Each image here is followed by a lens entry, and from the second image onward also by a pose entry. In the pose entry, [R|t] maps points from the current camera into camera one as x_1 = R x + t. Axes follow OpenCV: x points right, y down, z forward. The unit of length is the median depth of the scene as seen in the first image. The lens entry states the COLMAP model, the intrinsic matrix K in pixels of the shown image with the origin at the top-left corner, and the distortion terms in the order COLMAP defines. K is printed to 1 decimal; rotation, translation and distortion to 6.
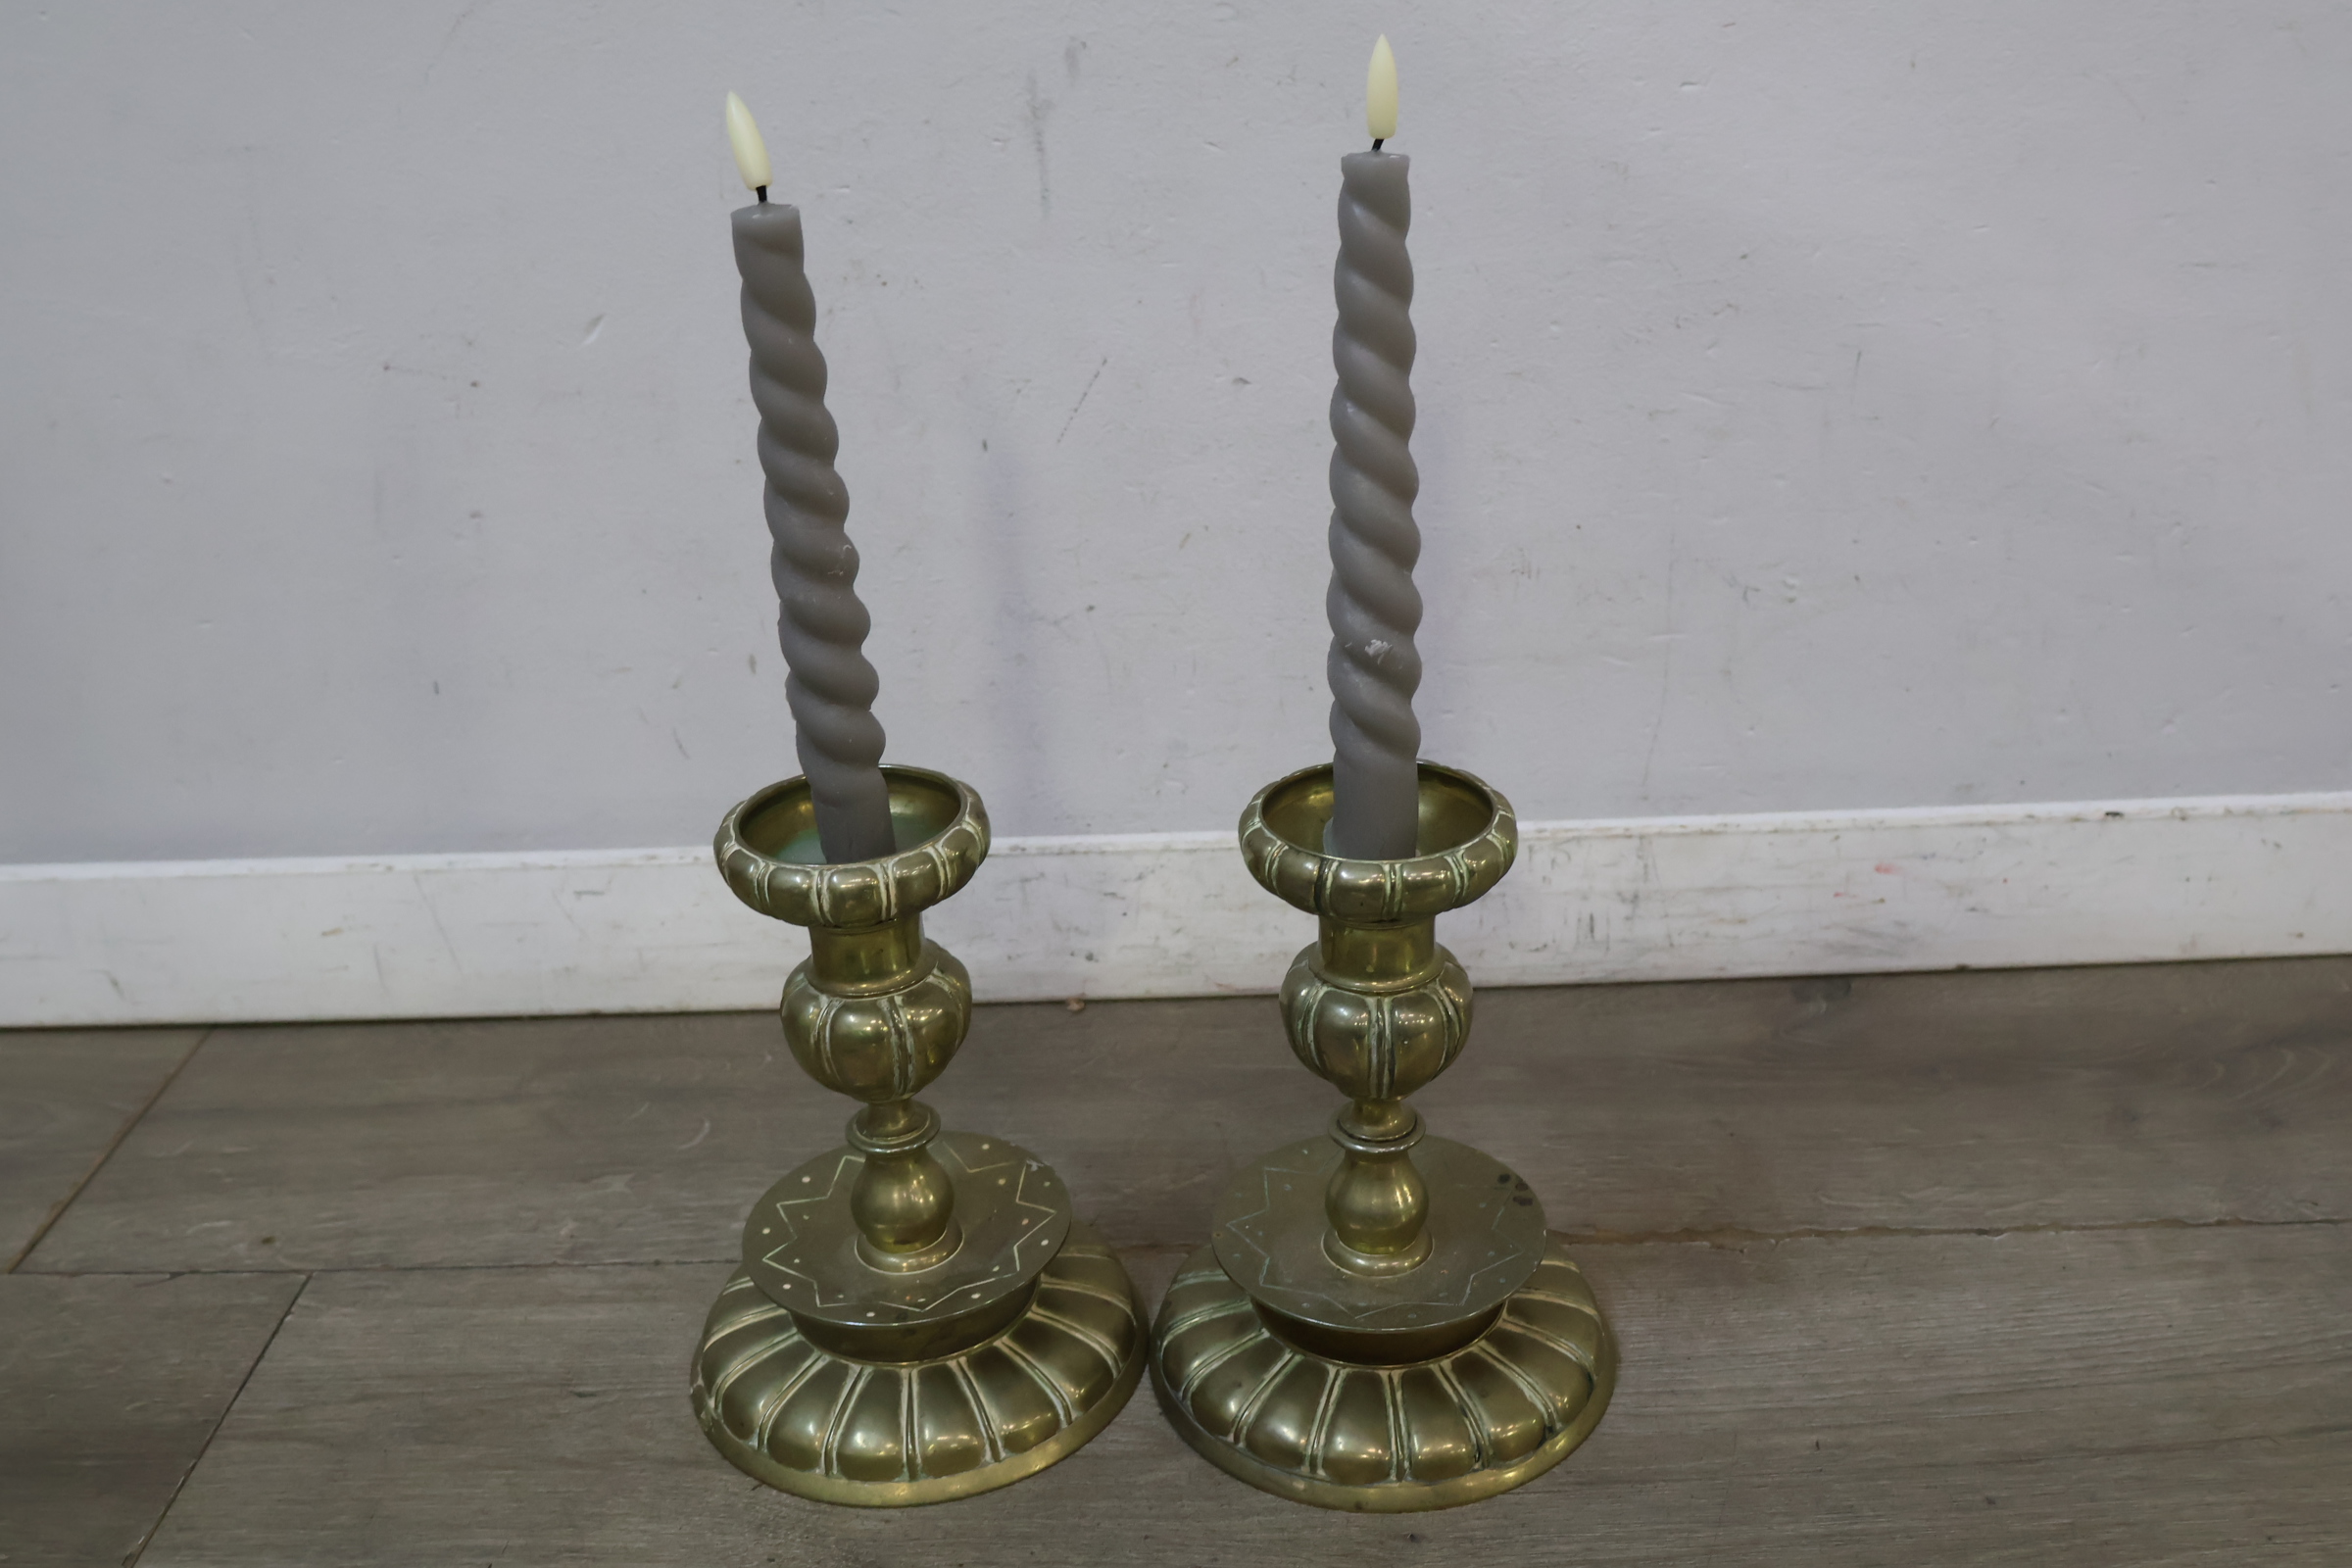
lens RADIAL K [[2328.0, 0, 1171.1], [0, 2328.0, 804.1], [0, 0, 1]] dist [0.008368, 0.004932]
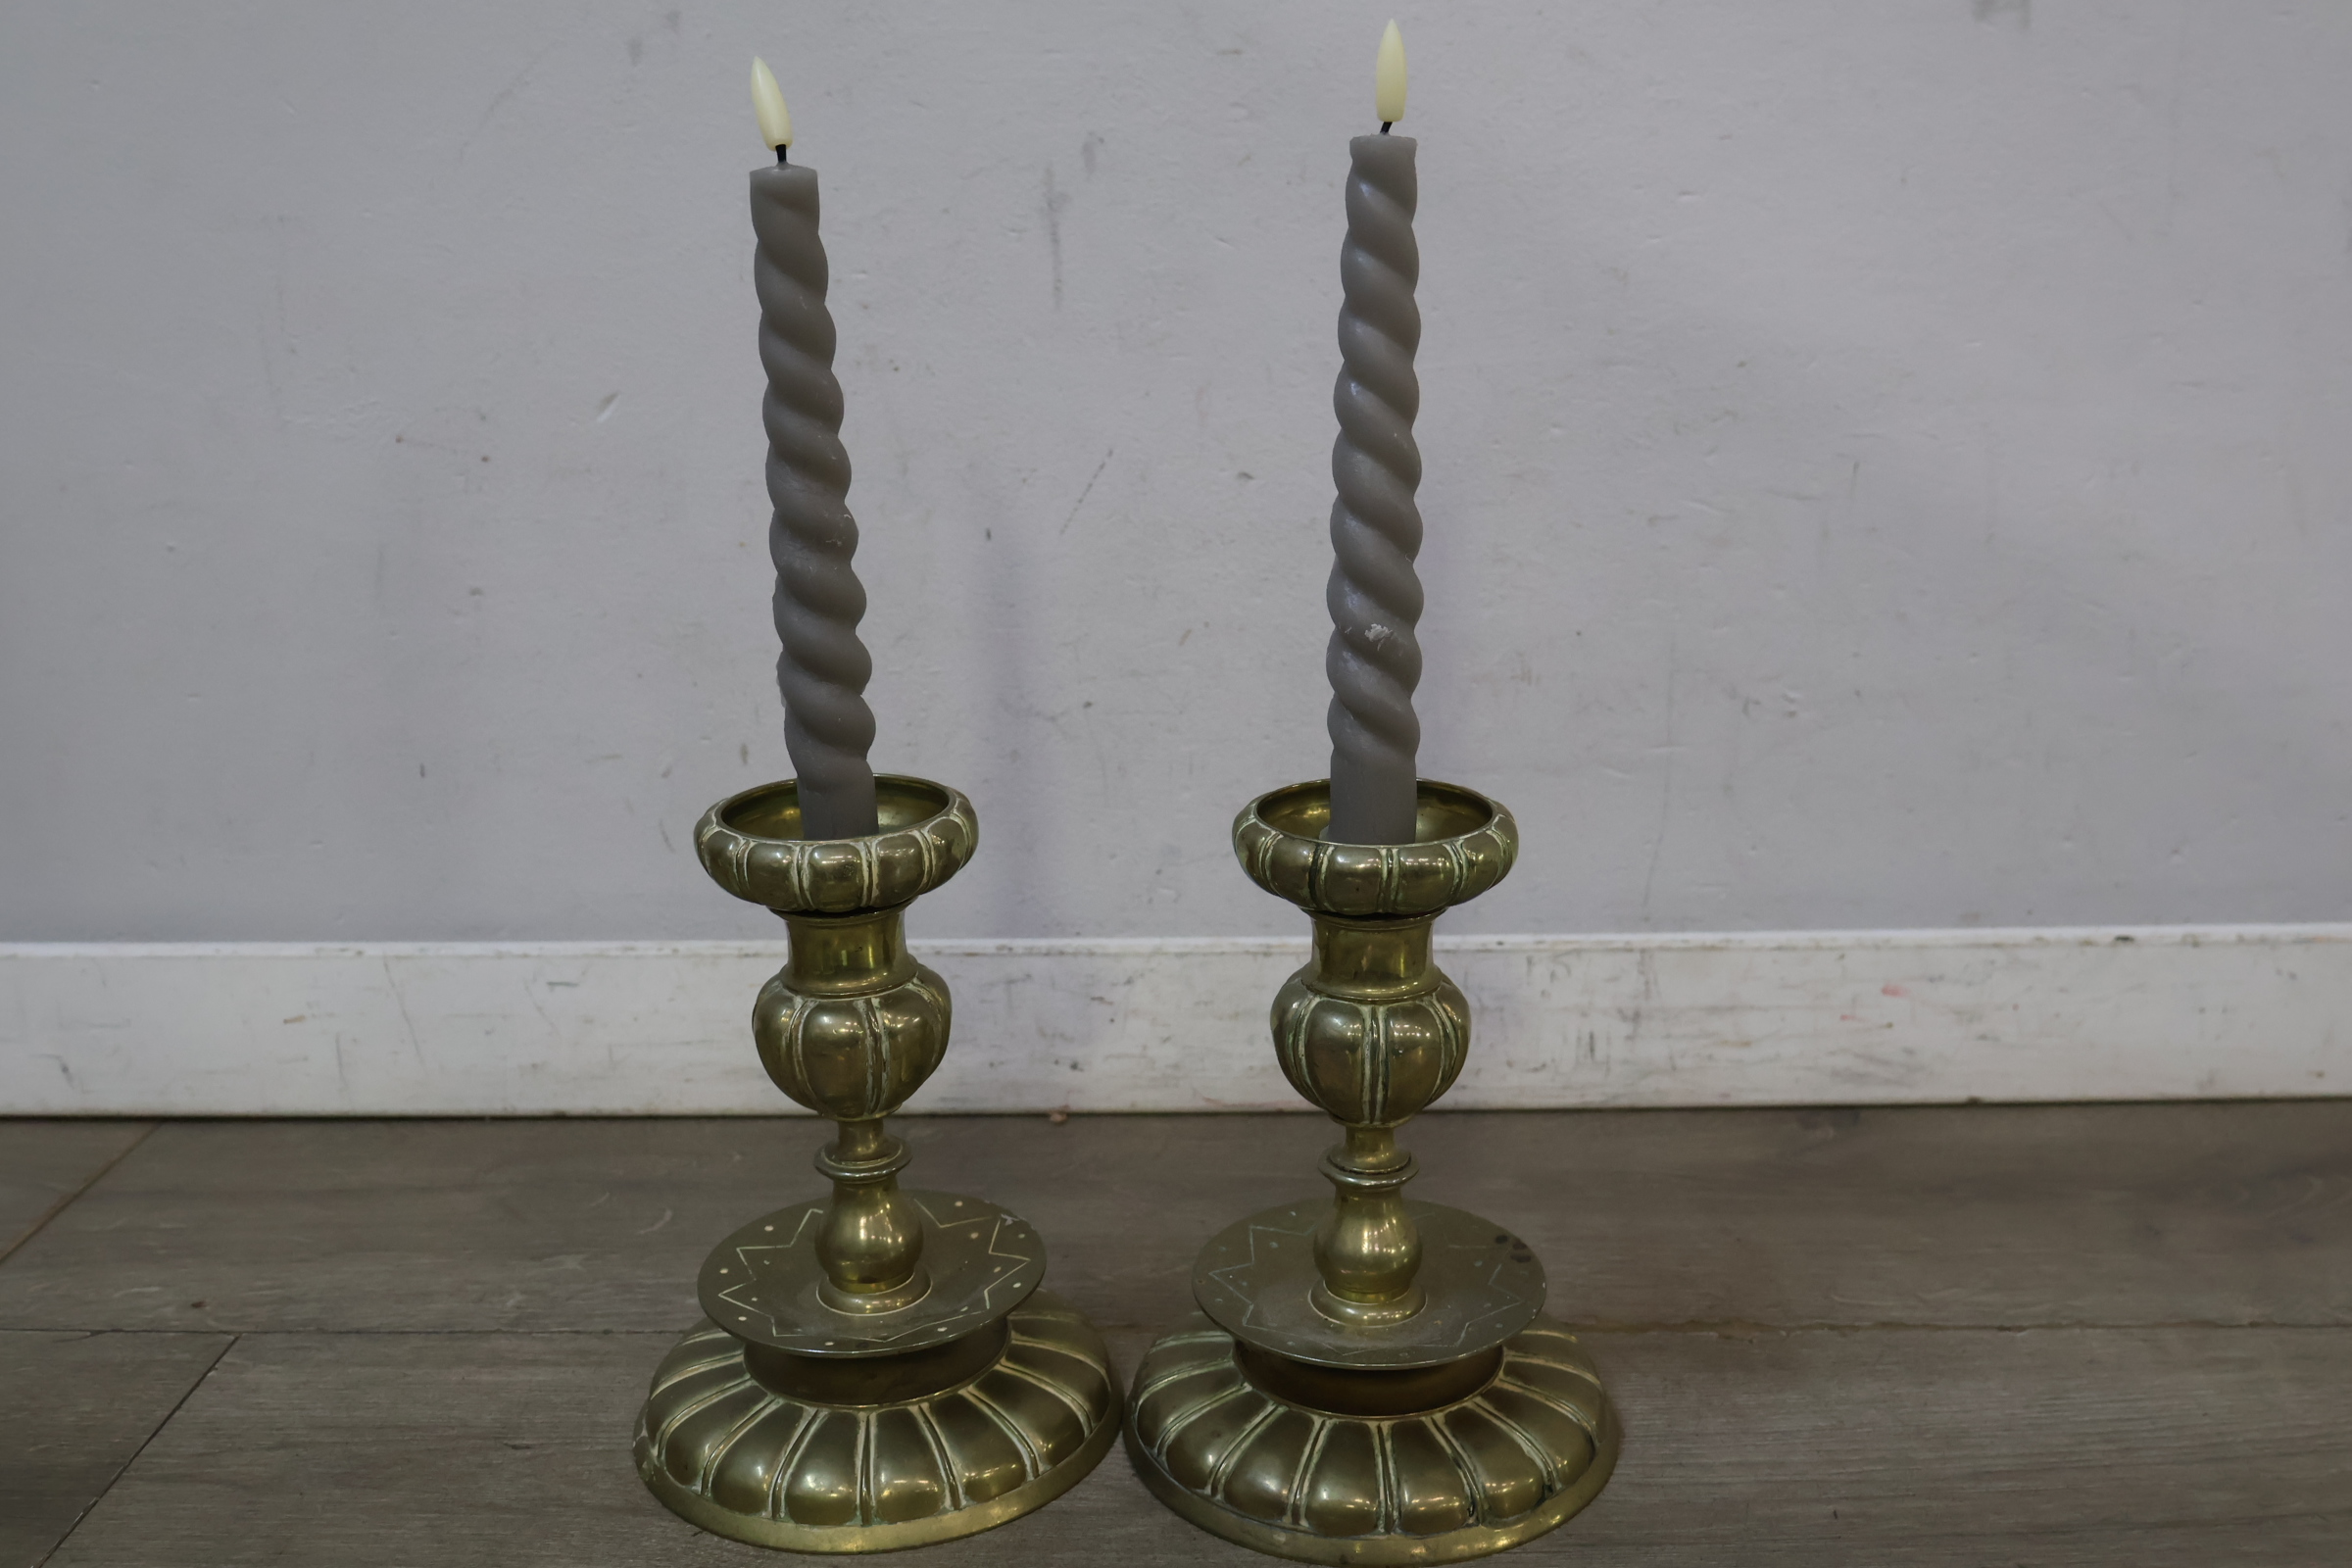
lens RADIAL K [[2331.6, 0, 1176.7], [0, 2331.6, 792.1], [0, 0, 1]] dist [0.007317, 0.008857]
pose [[0.999565, 0.029410, 0.002222, 0.002681], [-0.028667, 0.986496, -0.161255, 0.142382], [-0.006935, 0.161121, 0.986910, 0.030138]]
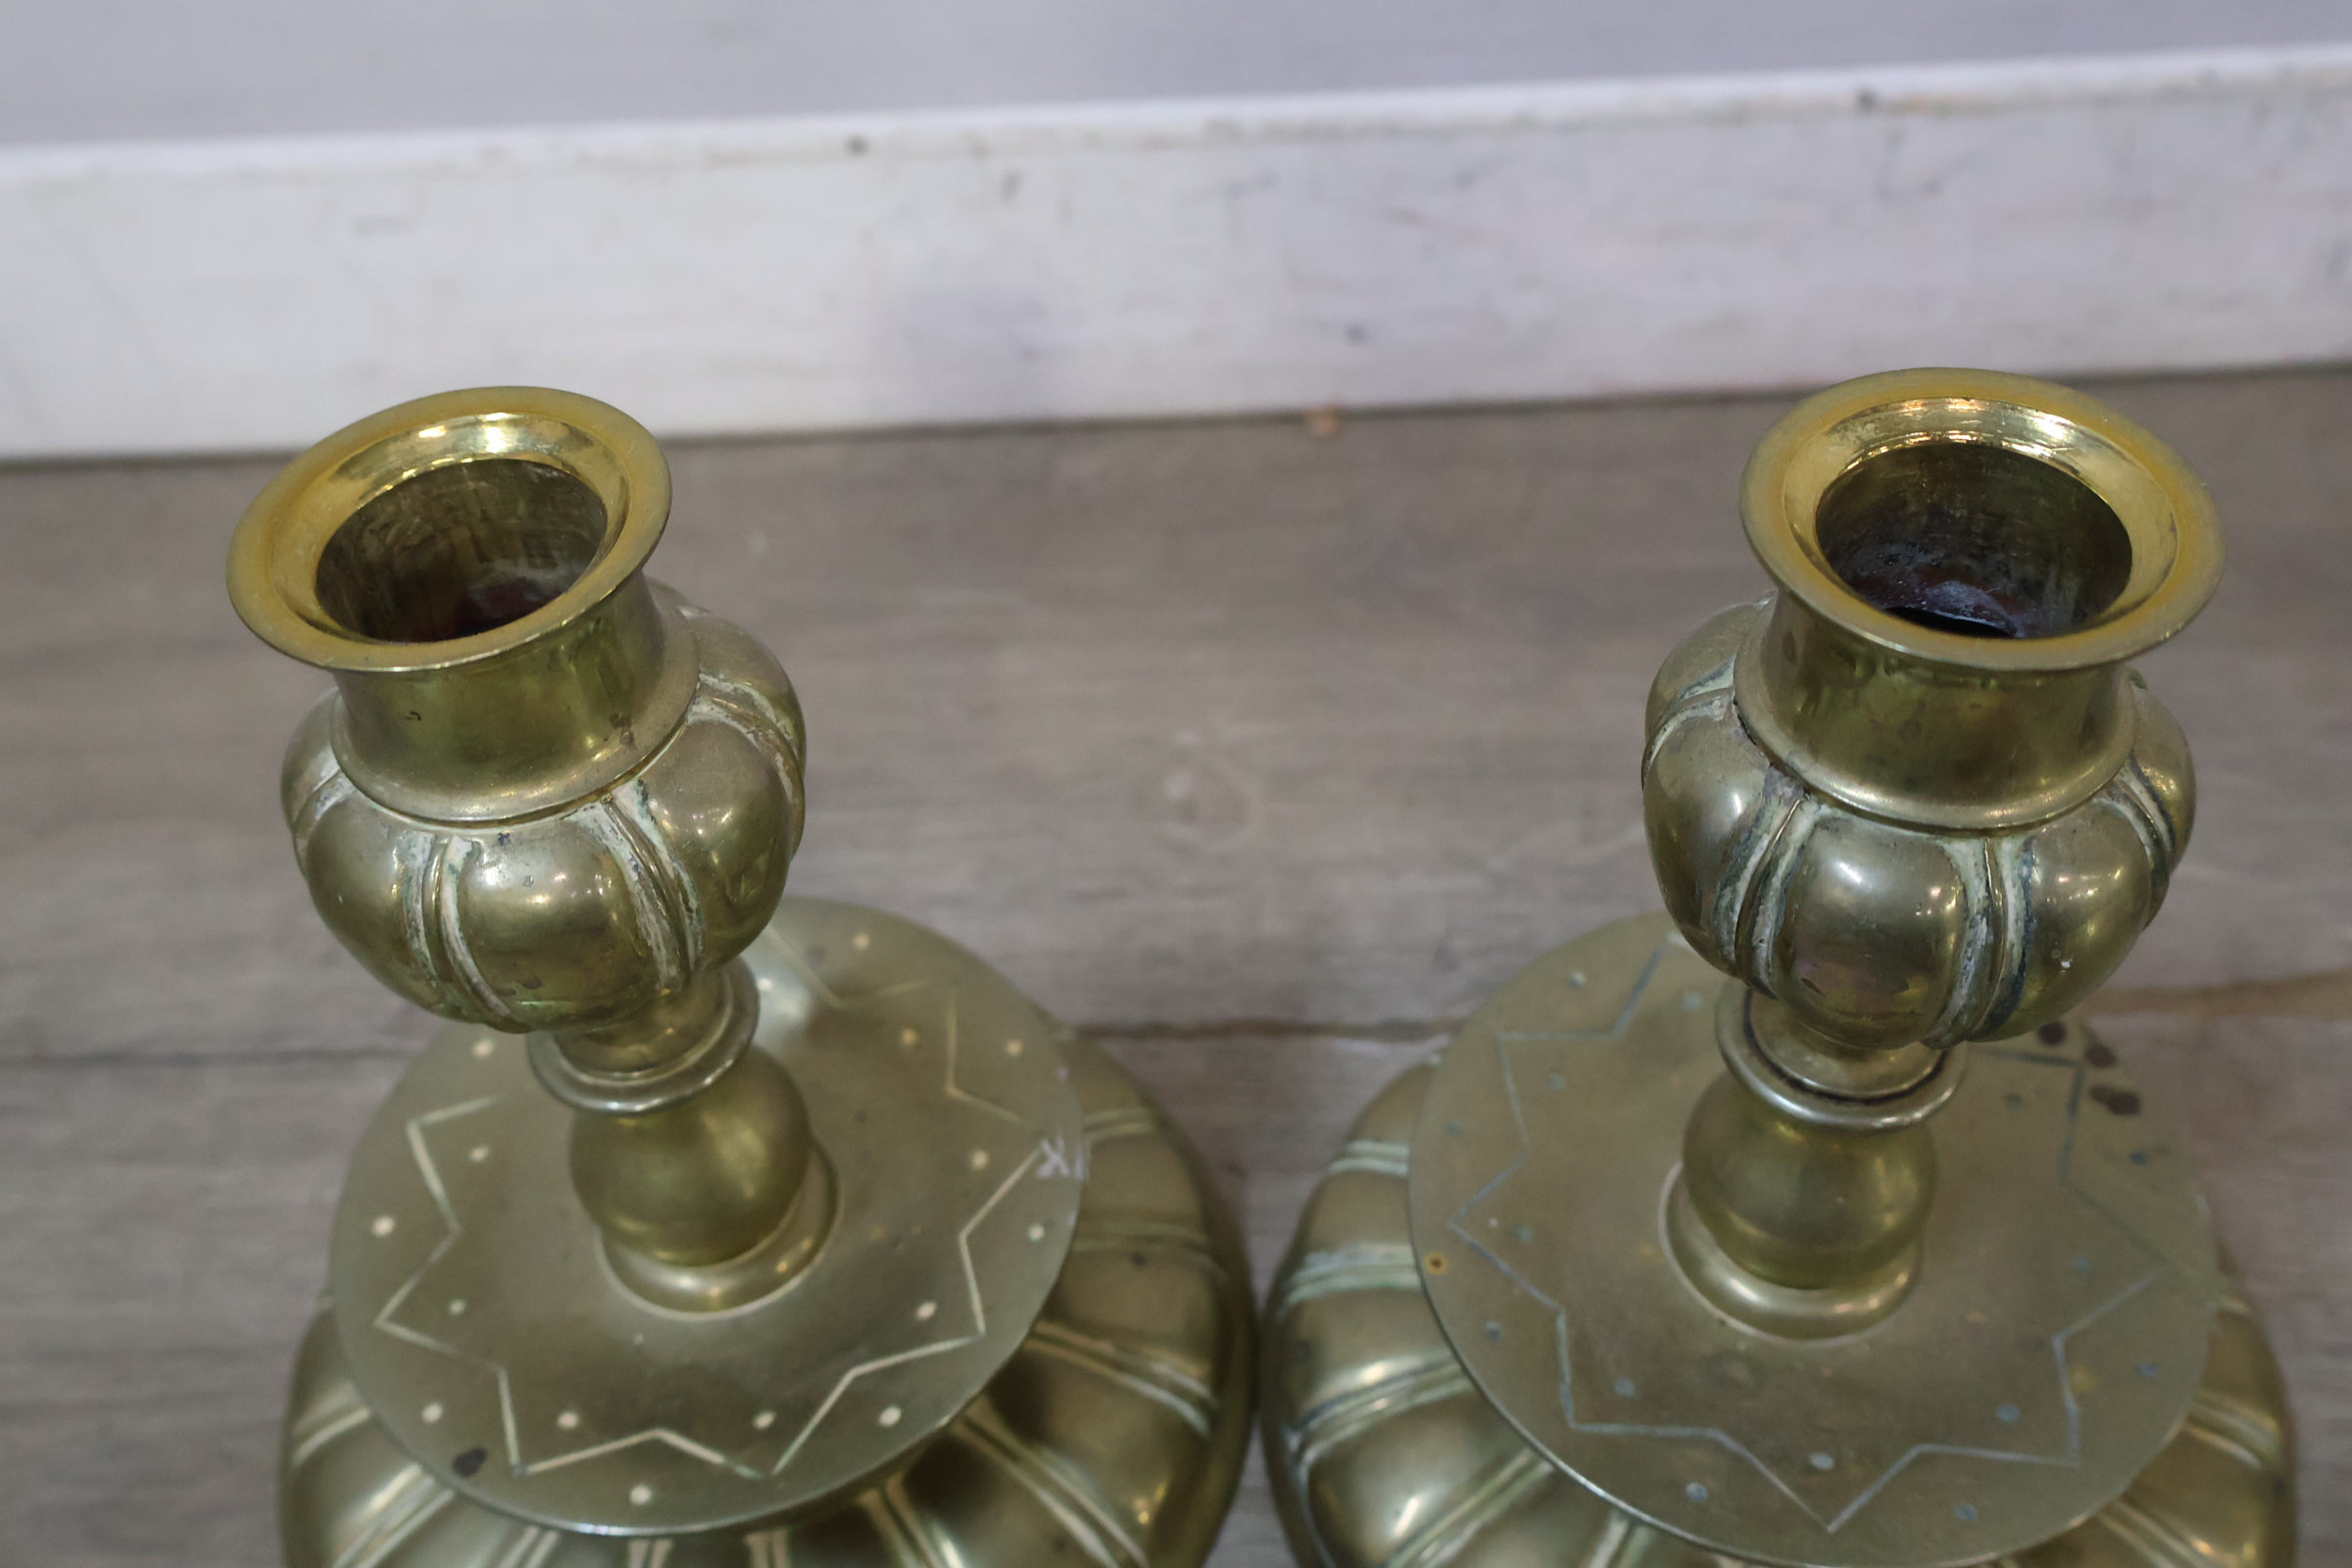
lens RADIAL K [[2337.1, 0, 1172.5], [0, 2337.1, 795.2], [0, 0, 1]] dist [0.011814, 0.001304]
pose [[0.999852, -0.016846, 0.003456, -0.105024], [0.014456, 0.932185, 0.361692, -0.037689], [-0.009314, -0.361589, 0.932291, 0.618677]]
